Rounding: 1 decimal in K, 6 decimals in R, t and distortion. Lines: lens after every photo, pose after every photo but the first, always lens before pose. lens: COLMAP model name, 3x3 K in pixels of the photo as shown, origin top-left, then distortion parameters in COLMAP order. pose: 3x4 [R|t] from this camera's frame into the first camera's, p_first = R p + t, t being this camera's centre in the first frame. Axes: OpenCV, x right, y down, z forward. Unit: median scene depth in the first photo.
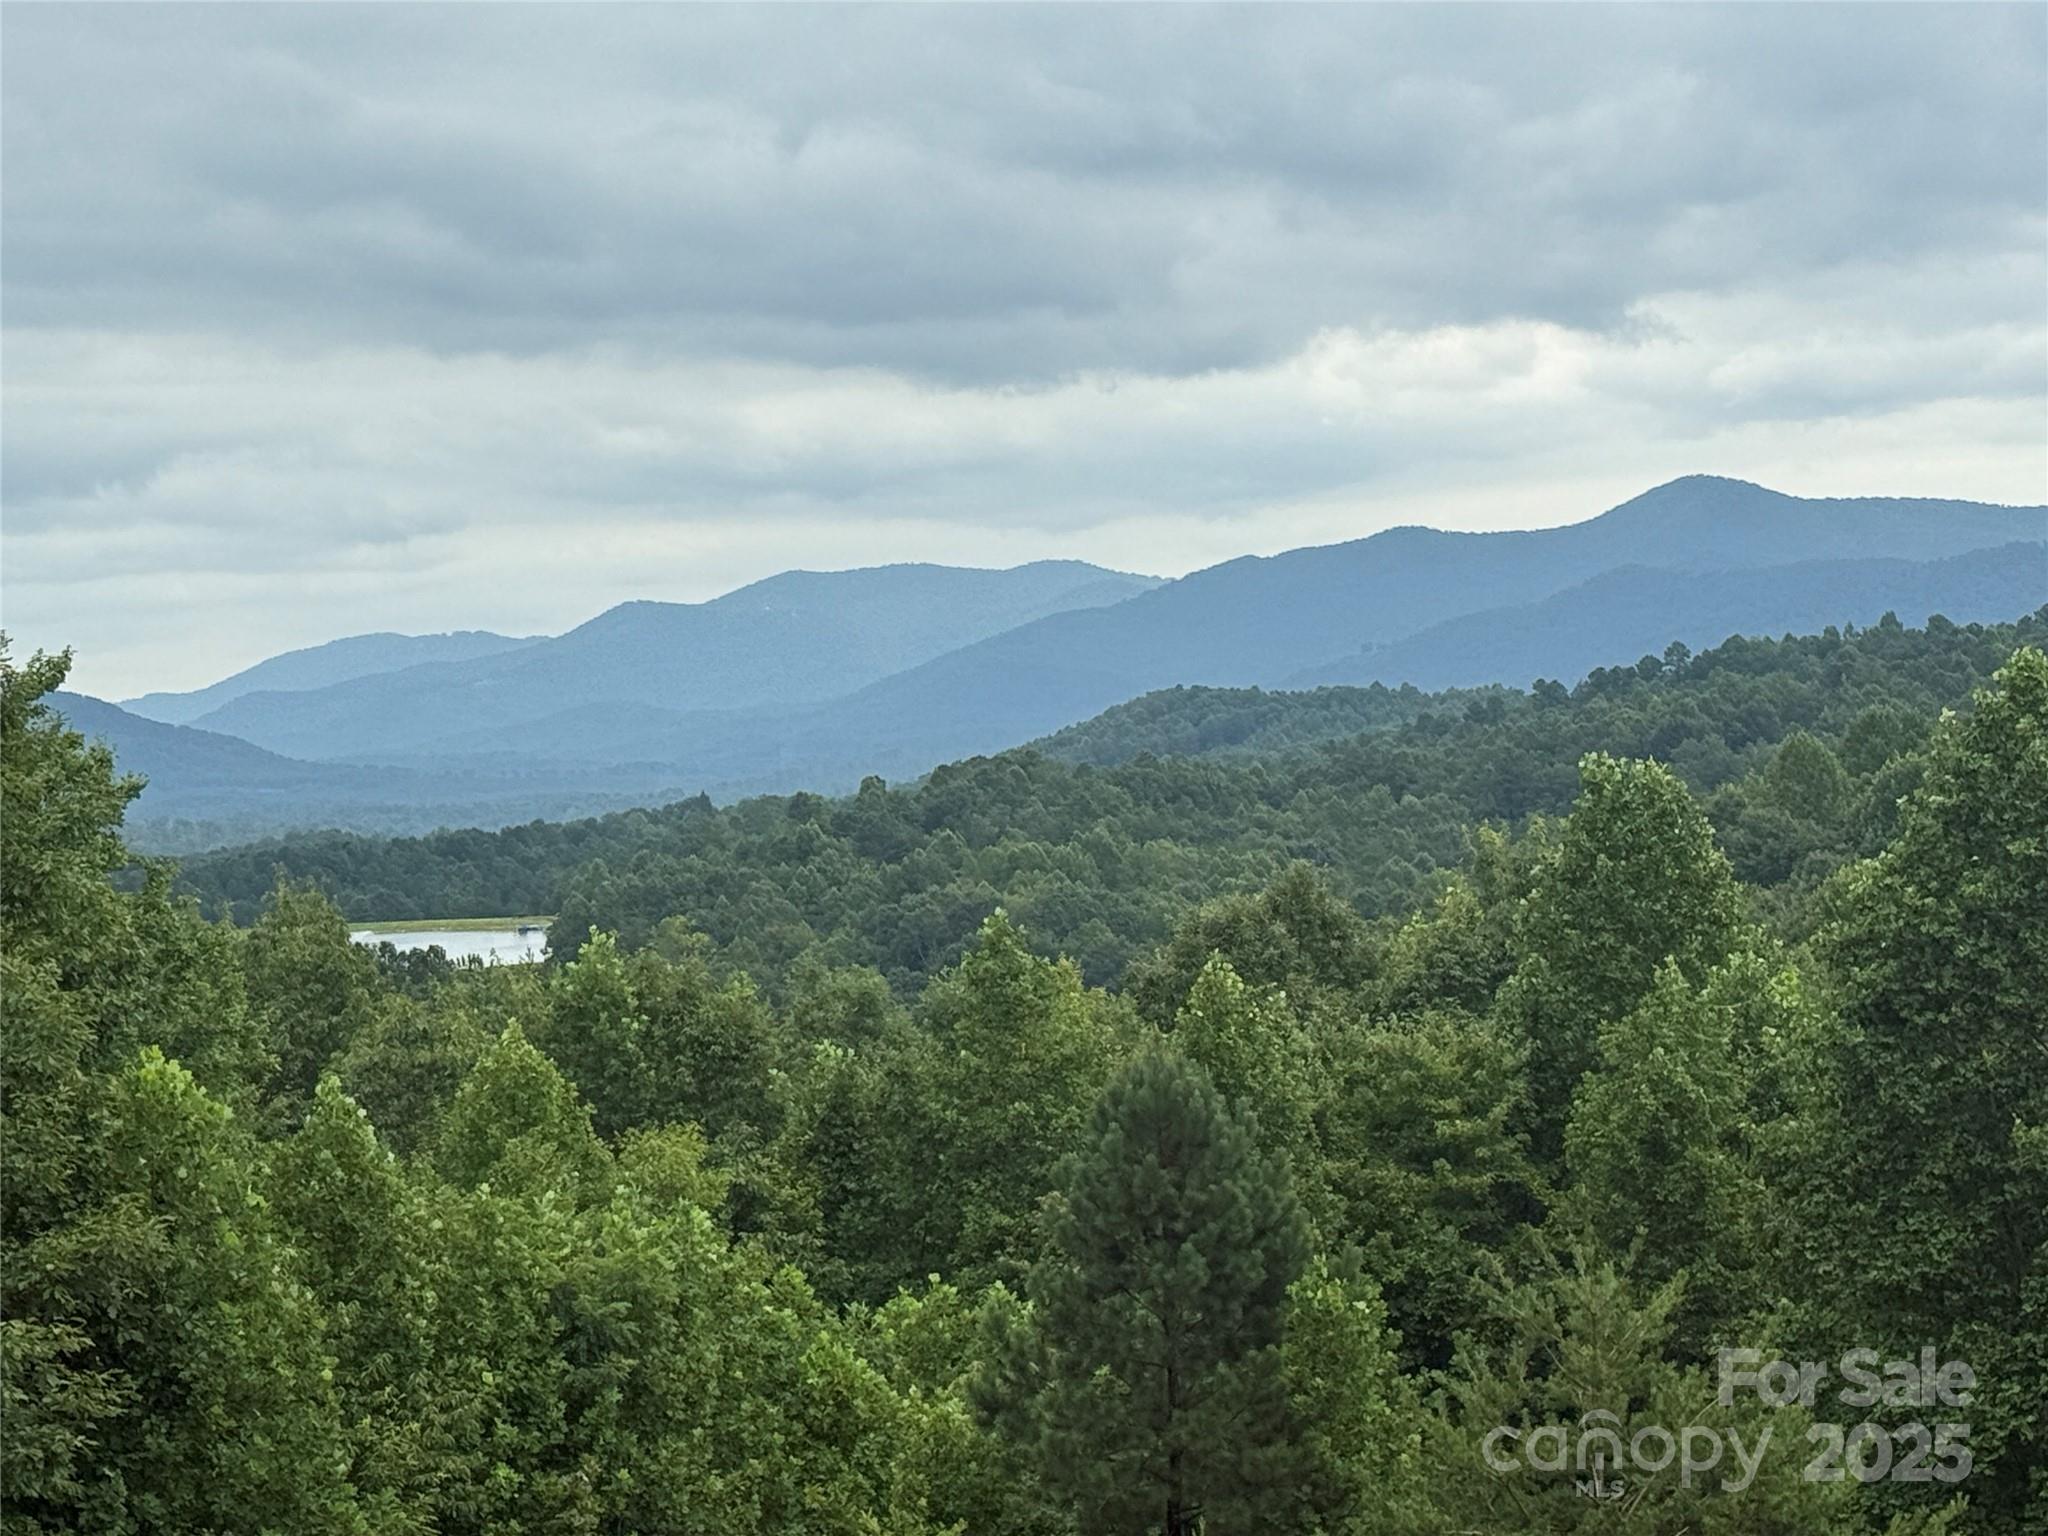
lens RADIAL K [[4916.8, 0, 1035.1], [0, 4916.8, 768.7], [0, 0, 1]] dist [0.147343, -0.081810]
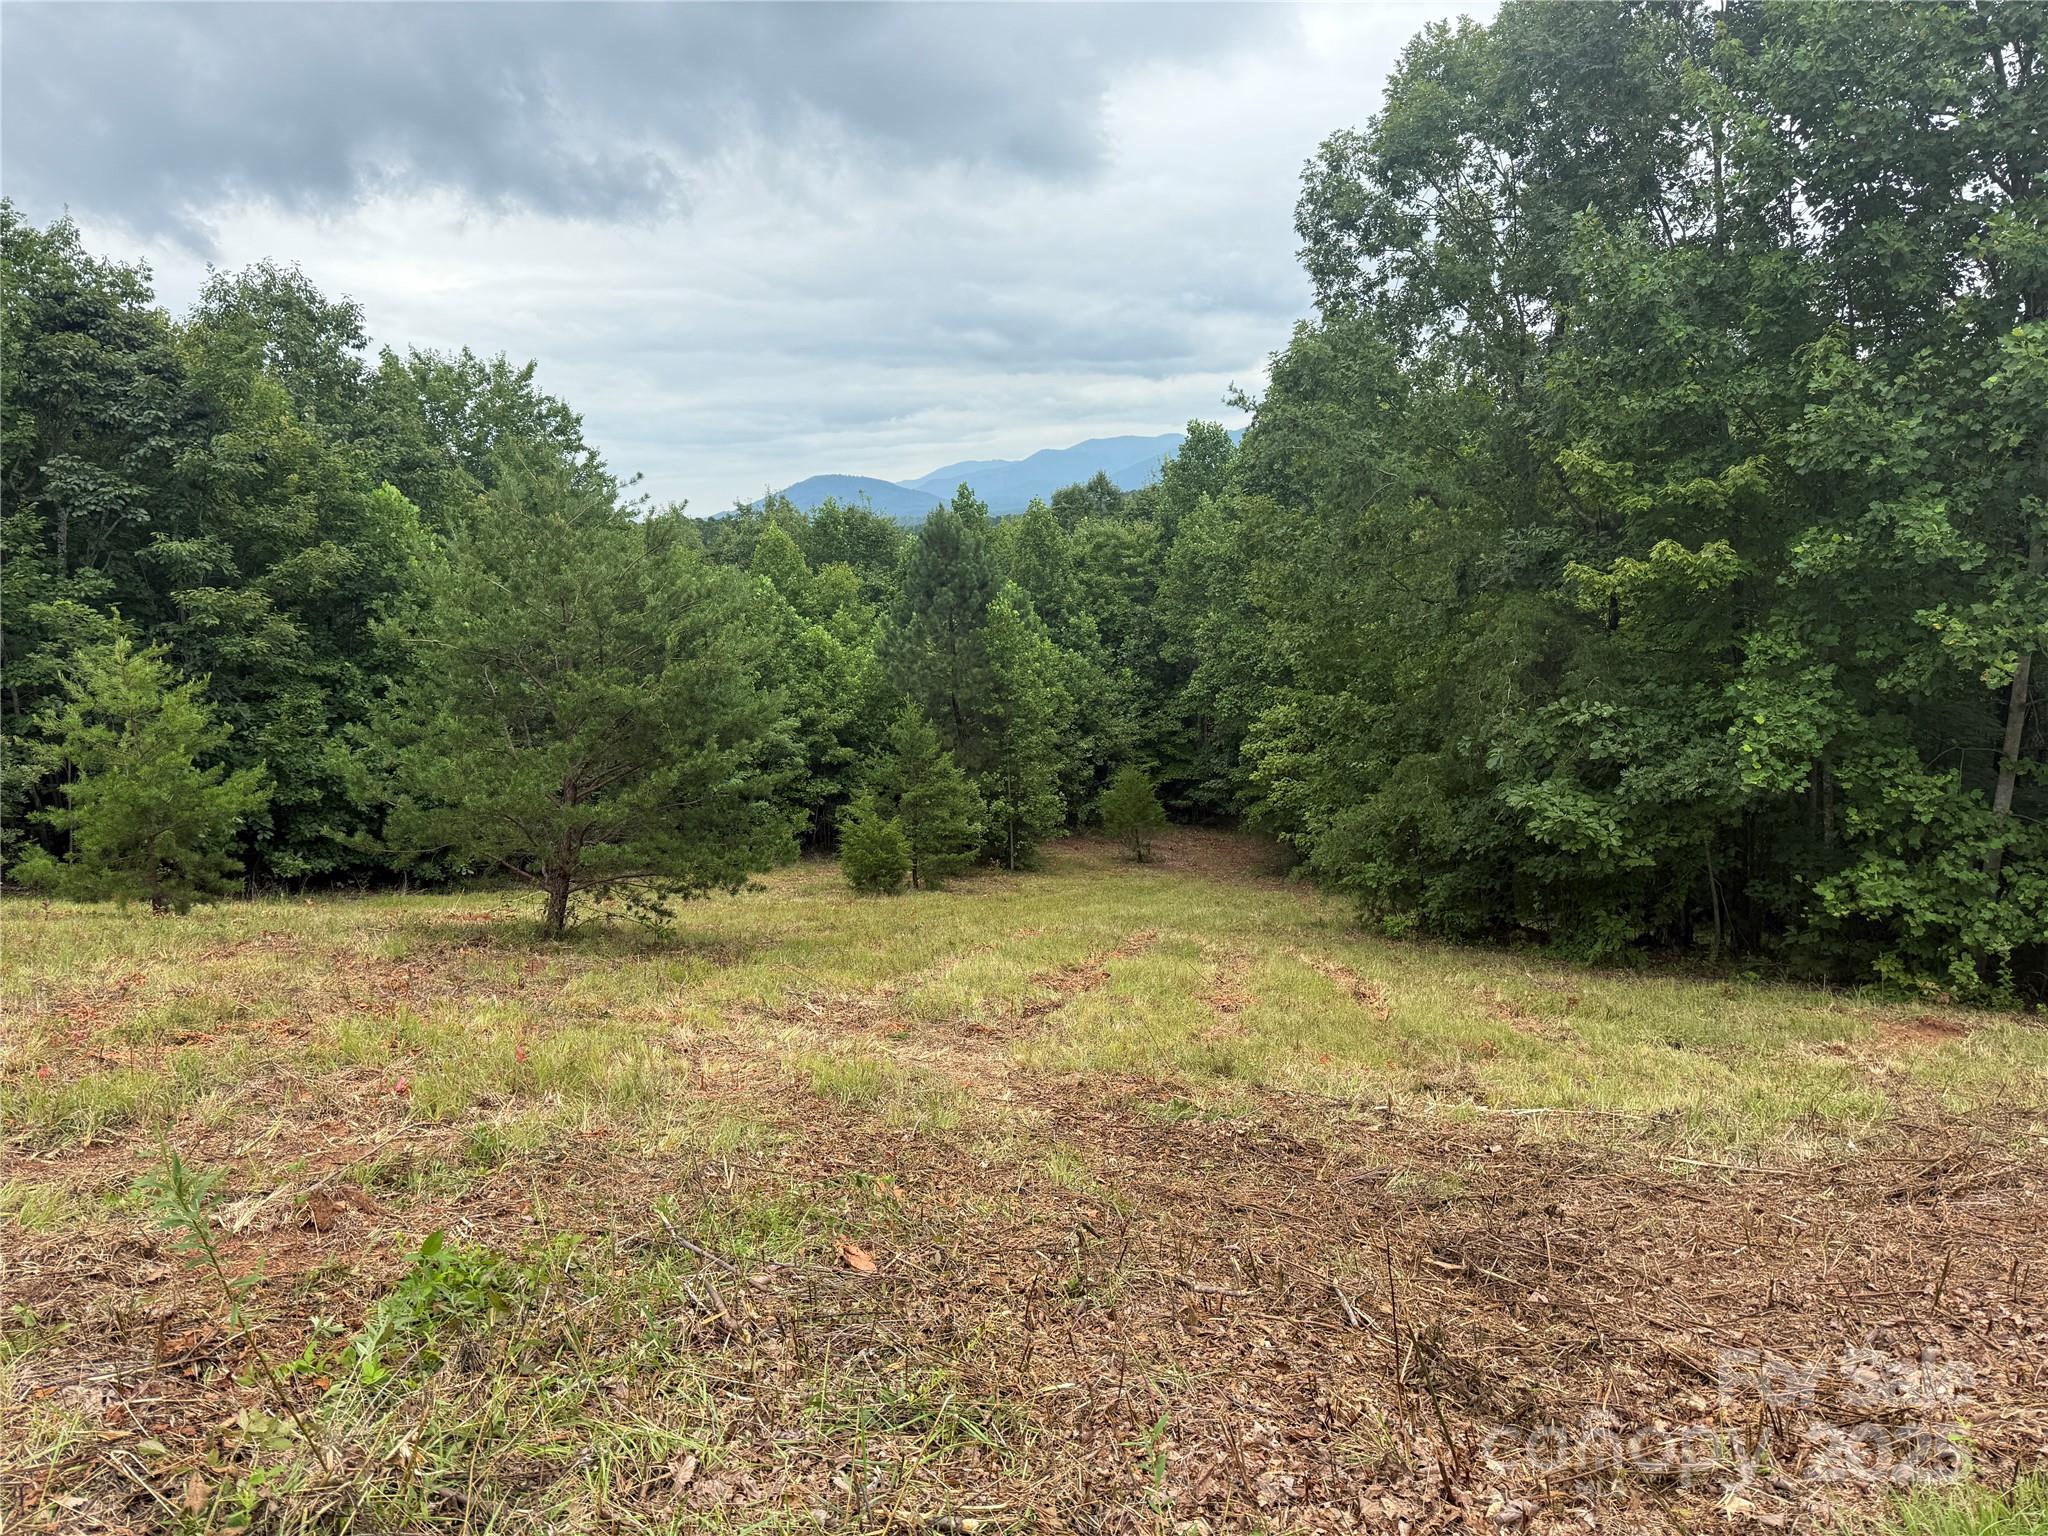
lens RADIAL K [[1422.8, 0, 1032.2], [0, 1422.8, 774.1], [0, 0, 1]] dist [0.151244, -0.208995]
pose [[0.995739, 0.000693, -0.092209, 0.106439], [0.016671, 0.982142, 0.187403, 0.040916], [0.090693, -0.188141, 0.977946, 0.209249]]
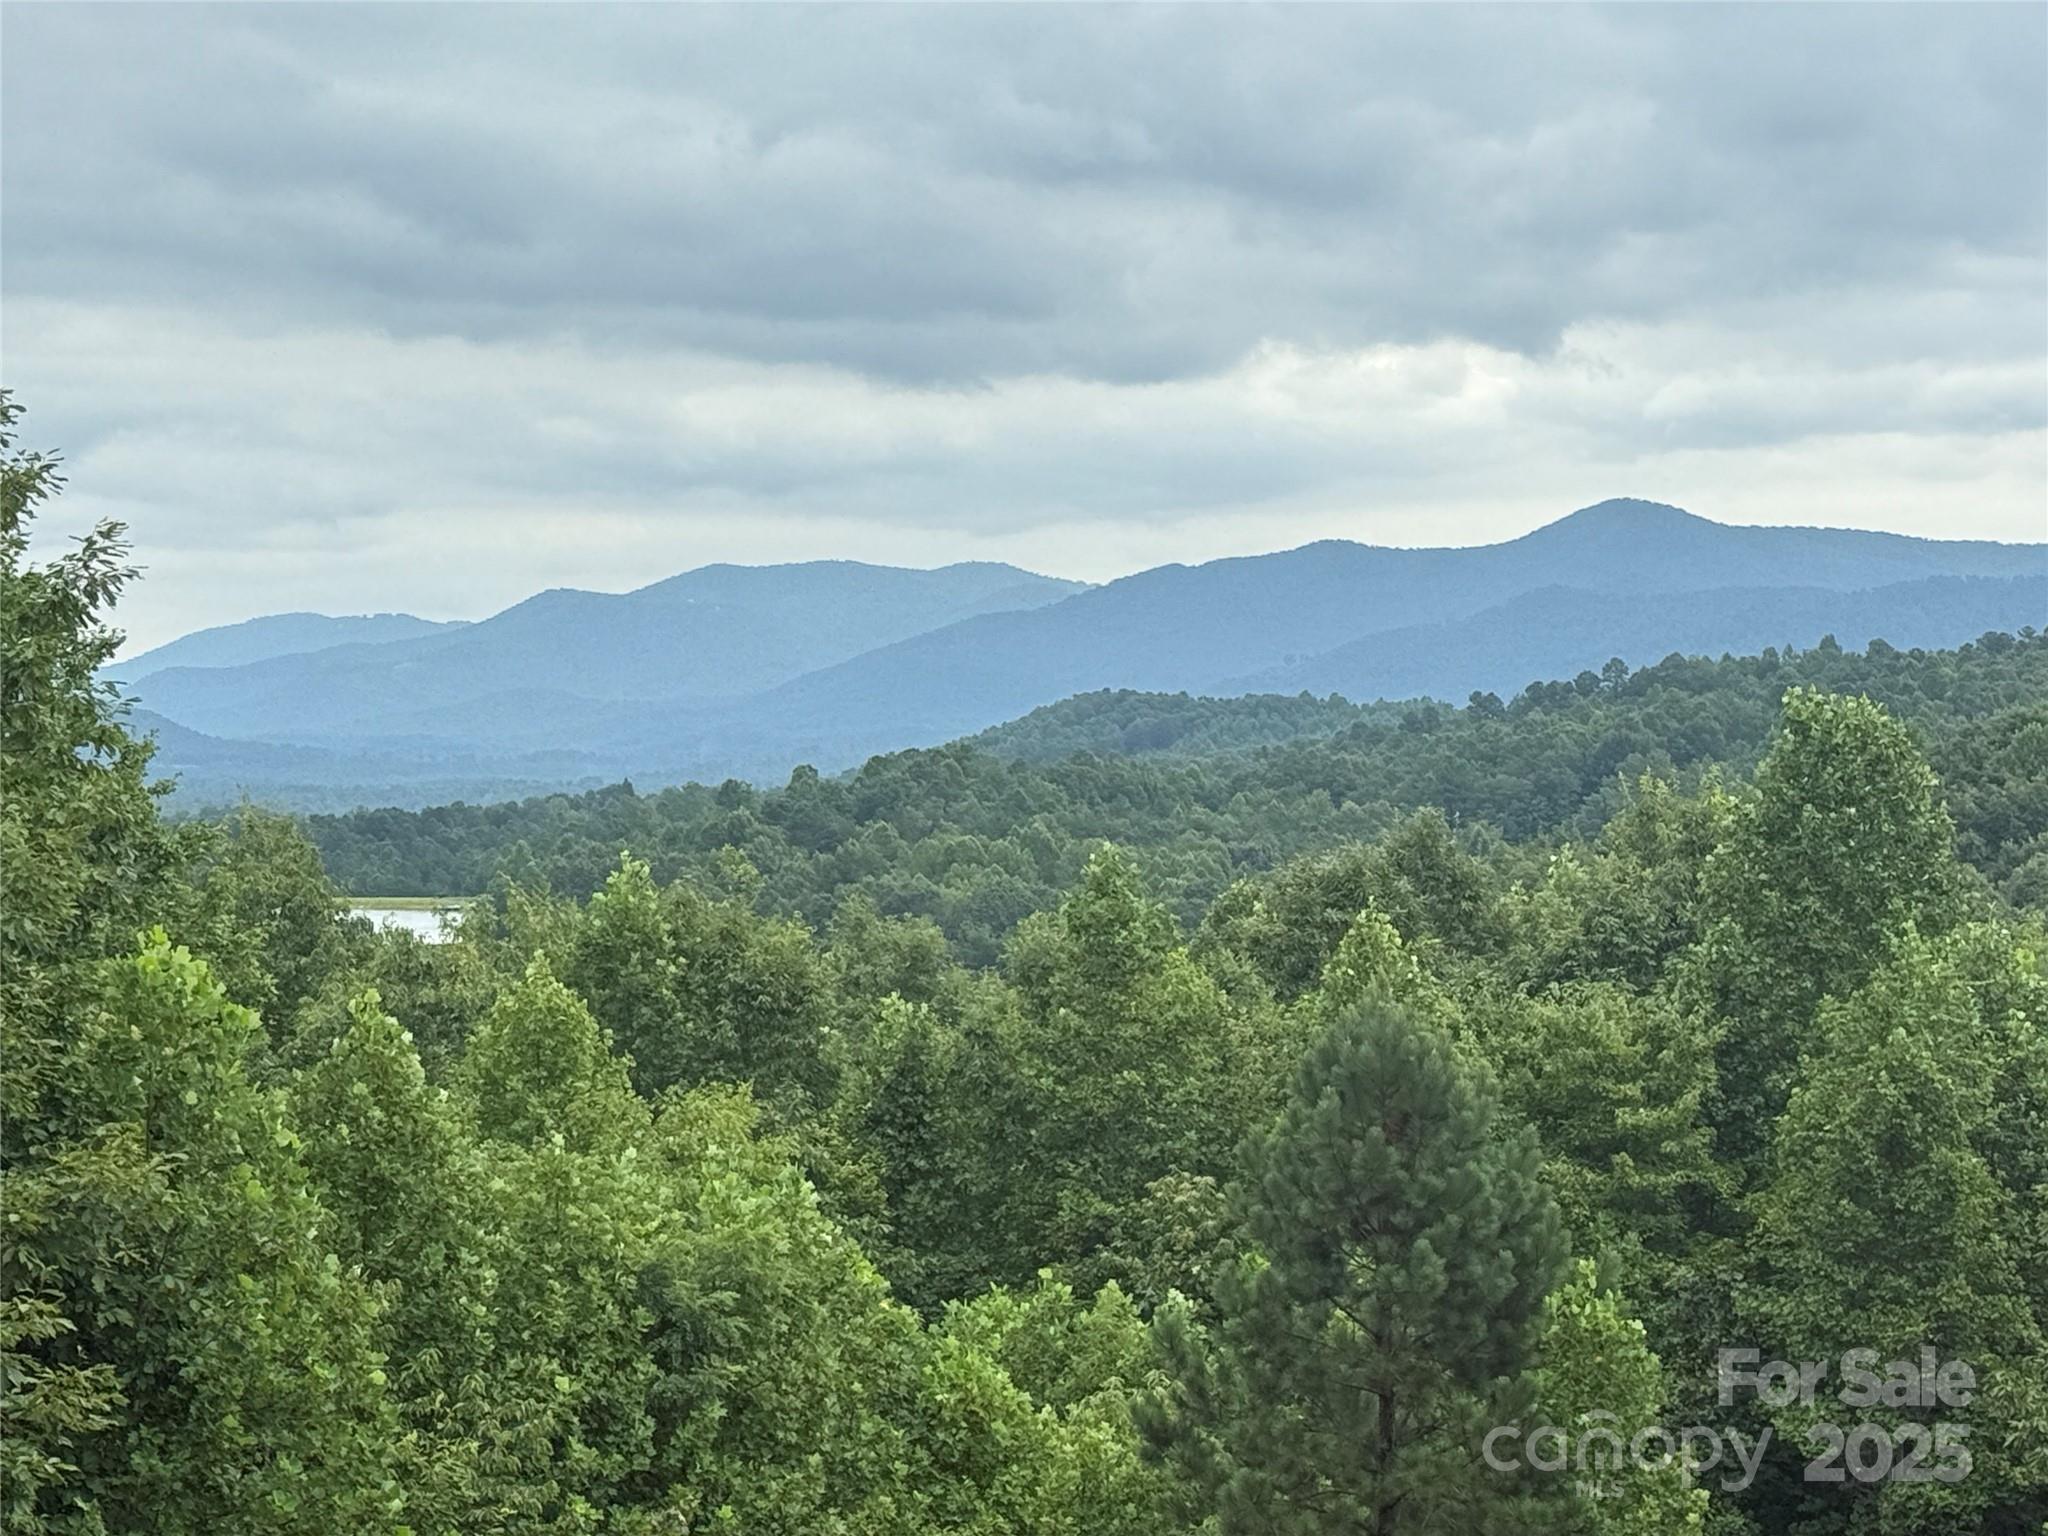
lens RADIAL K [[4916.8, 0, 1035.1], [0, 4916.8, 768.7], [0, 0, 1]] dist [0.147343, -0.081810]
pose [[0.999343, 0.032225, 0.016598, -0.035717], [-0.032215, 0.999481, -0.000838, 0.017229], [-0.016616, 0.000302, 0.999862, 0.153652]]
